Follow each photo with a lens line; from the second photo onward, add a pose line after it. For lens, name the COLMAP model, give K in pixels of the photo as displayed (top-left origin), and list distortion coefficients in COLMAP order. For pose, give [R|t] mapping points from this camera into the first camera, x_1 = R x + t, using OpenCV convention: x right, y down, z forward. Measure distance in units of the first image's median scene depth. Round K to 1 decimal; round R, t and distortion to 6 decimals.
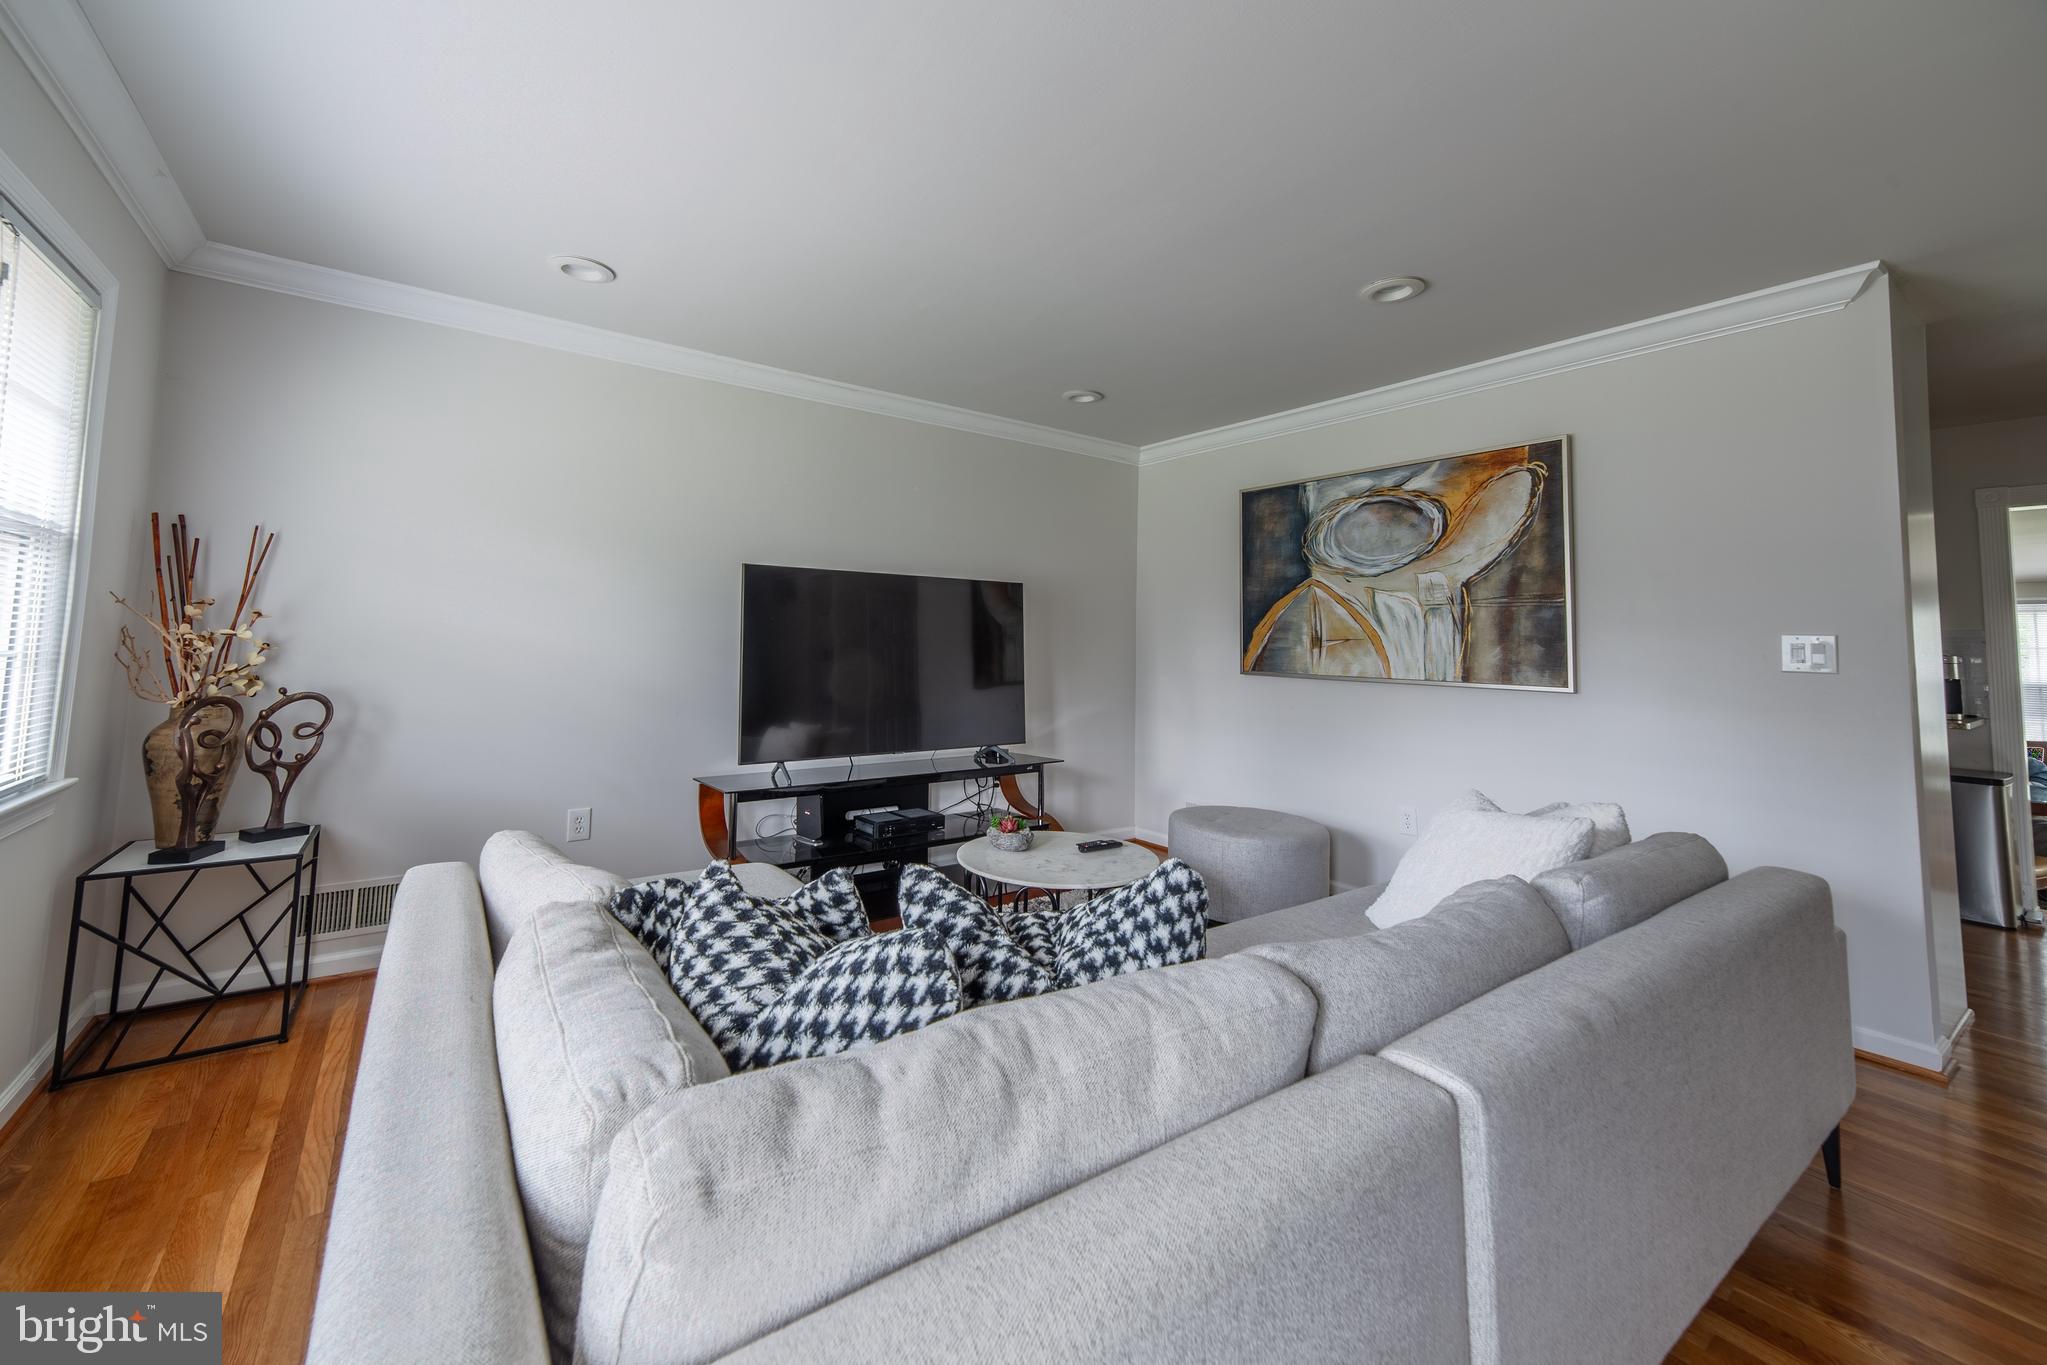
lens RADIAL K [[776.2, 0, 983.0], [0, 776.2, 594.4], [0, 0, 1]] dist [0.008043, 0.000676]
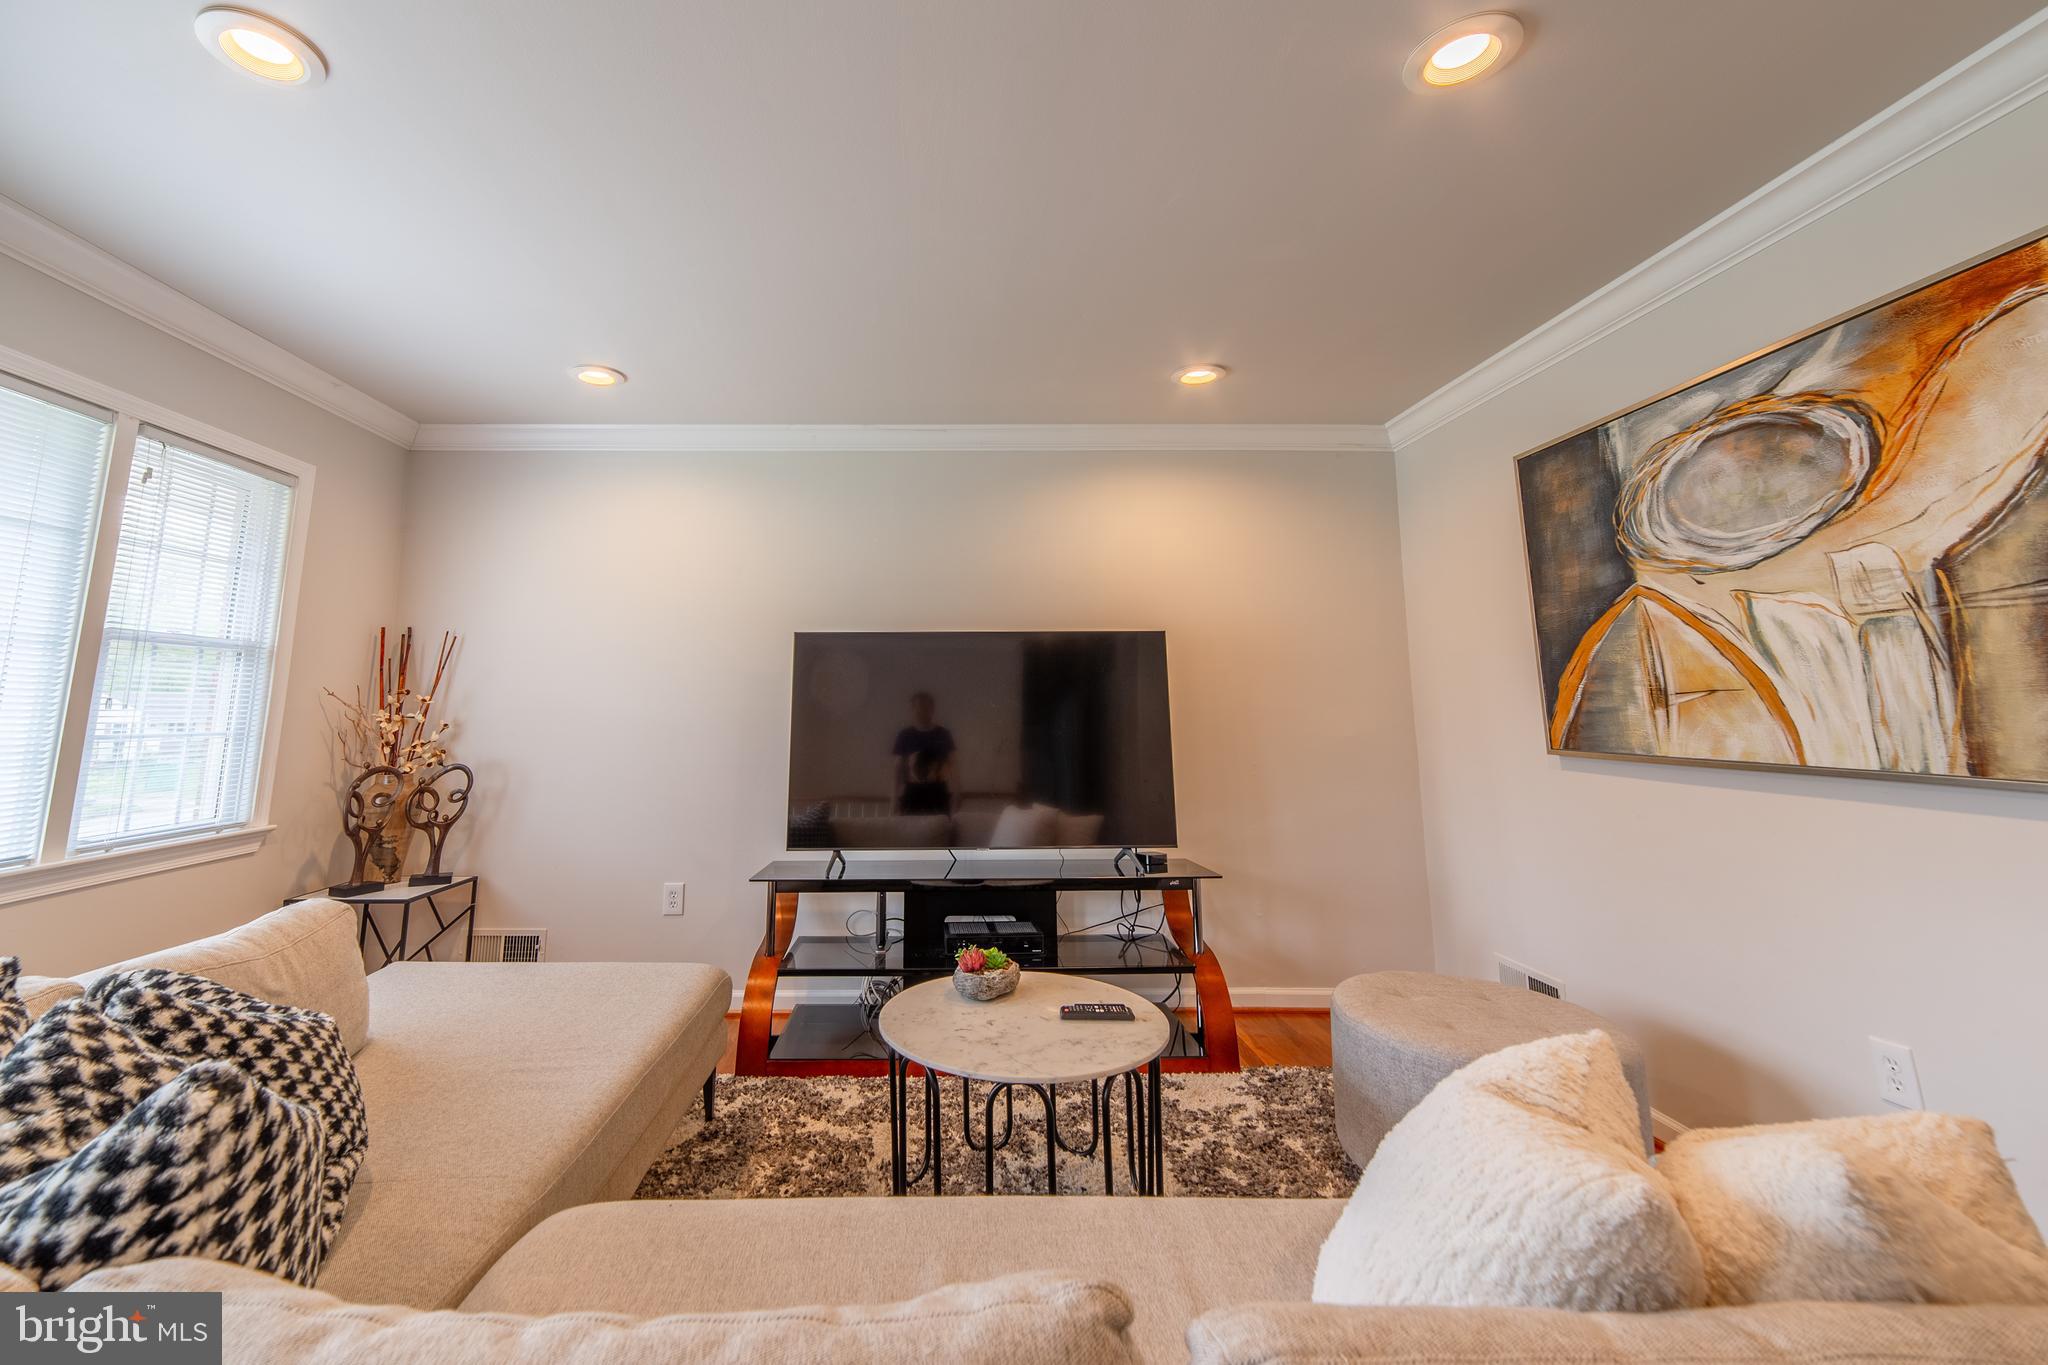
lens RADIAL K [[821.1, 0, 943.3], [0, 821.1, 581.0], [0, 0, 1]] dist [0.002806, 0.000429]
pose [[0.828685, -0.108495, -0.549099, 0.374792], [0.053698, 0.991919, -0.114953, 0.021401], [0.557133, 0.065774, 0.827814, 0.246540]]
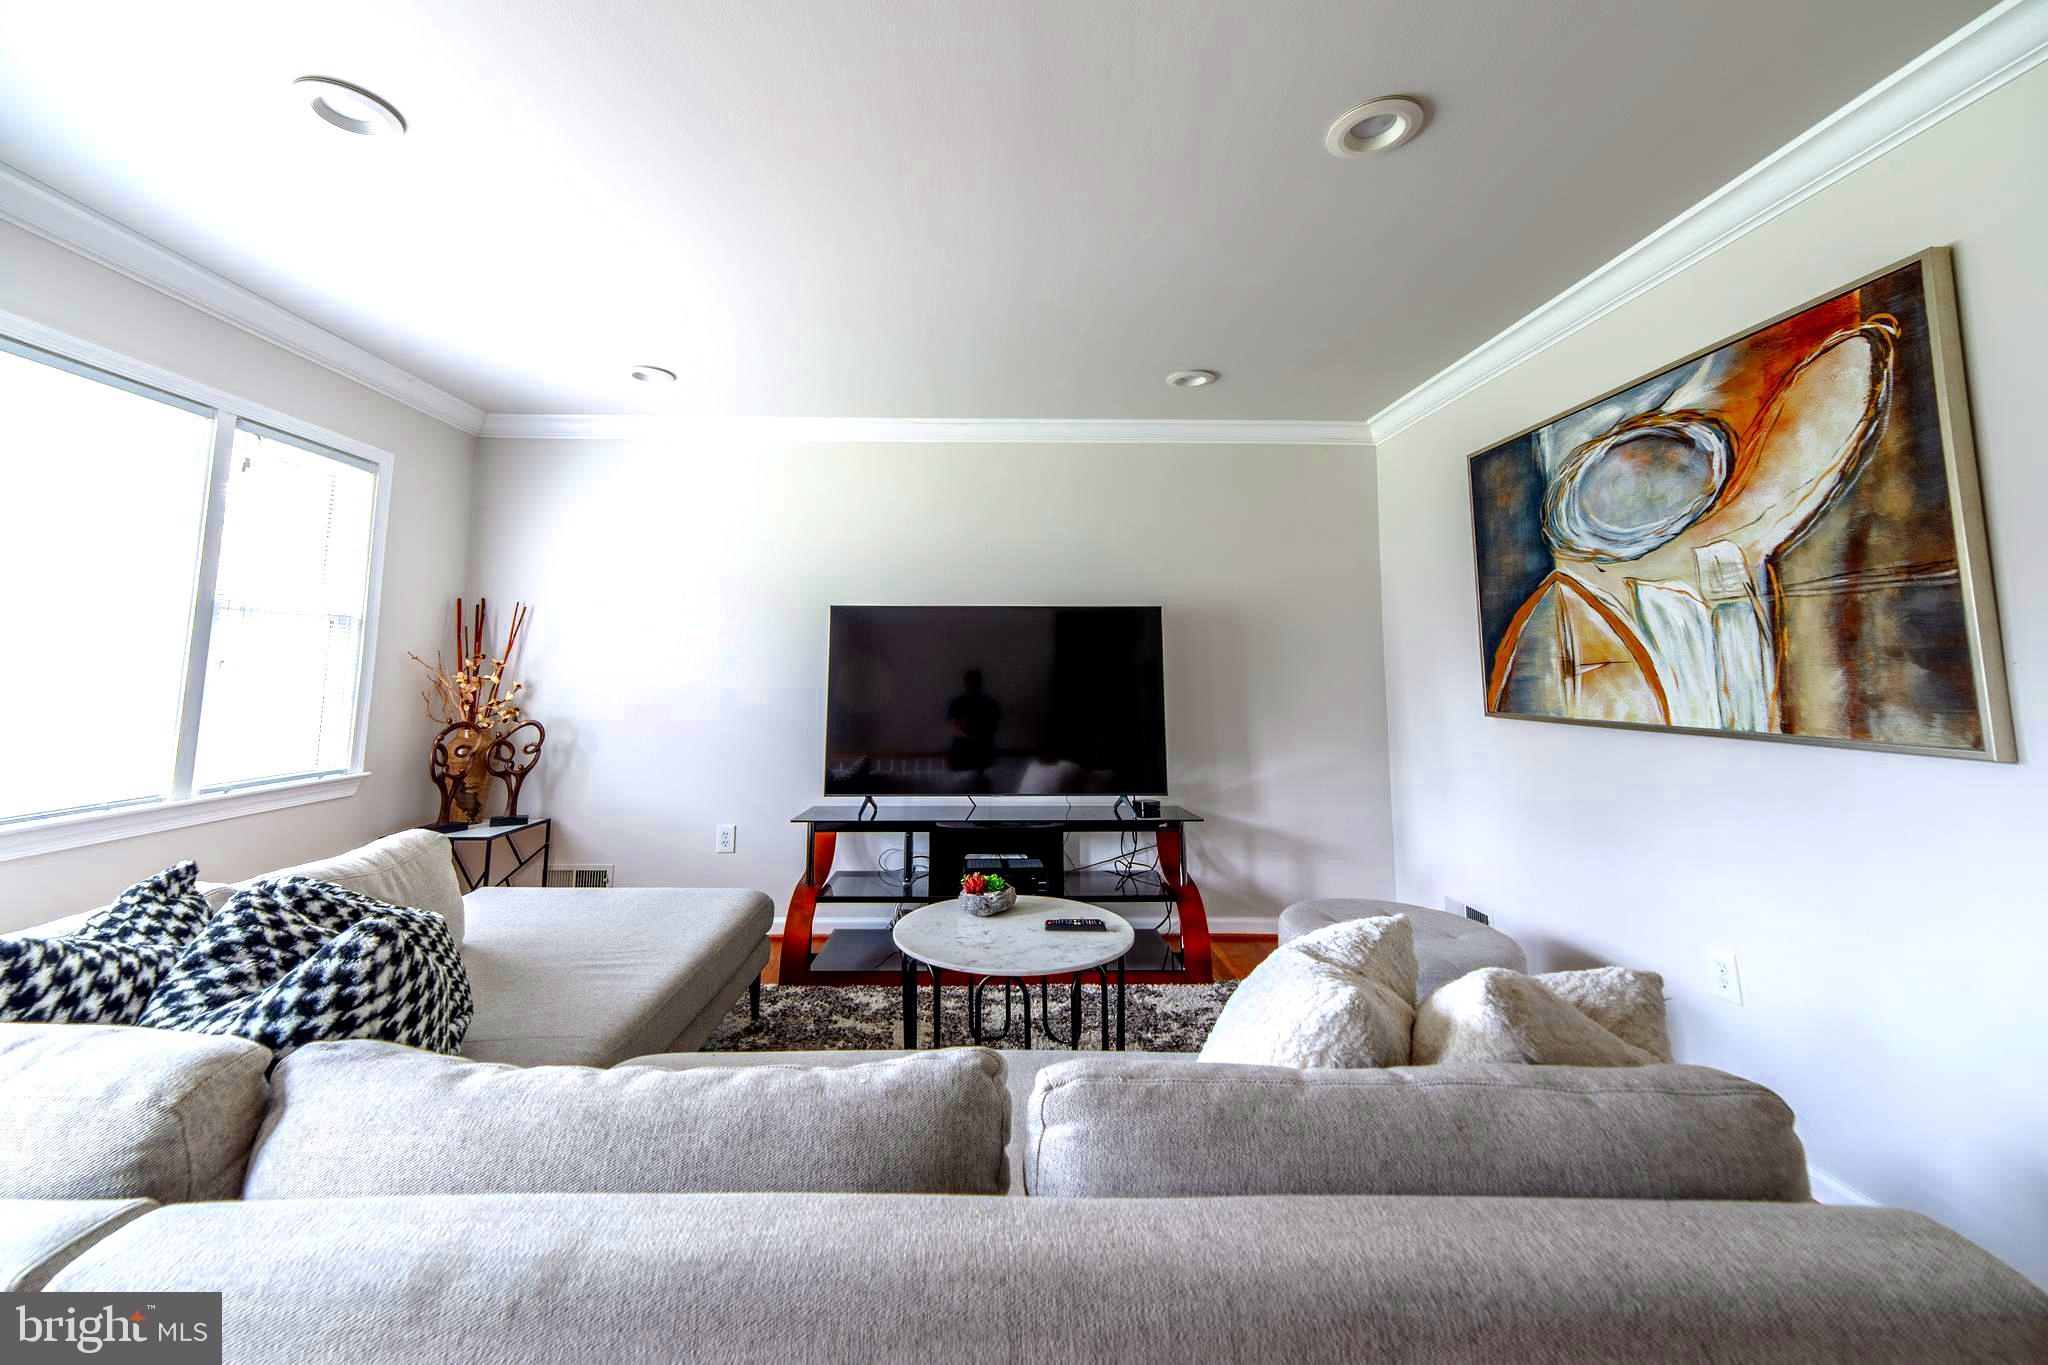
lens RADIAL K [[783.6, 0, 999.8], [0, 783.6, 595.3], [0, 0, 1]] dist [0.015698, -0.000800]
pose [[0.835778, -0.072399, -0.544273, 0.441416], [0.047079, 0.997067, -0.060335, 0.020681], [0.547045, 0.024803, 0.836735, 0.207513]]
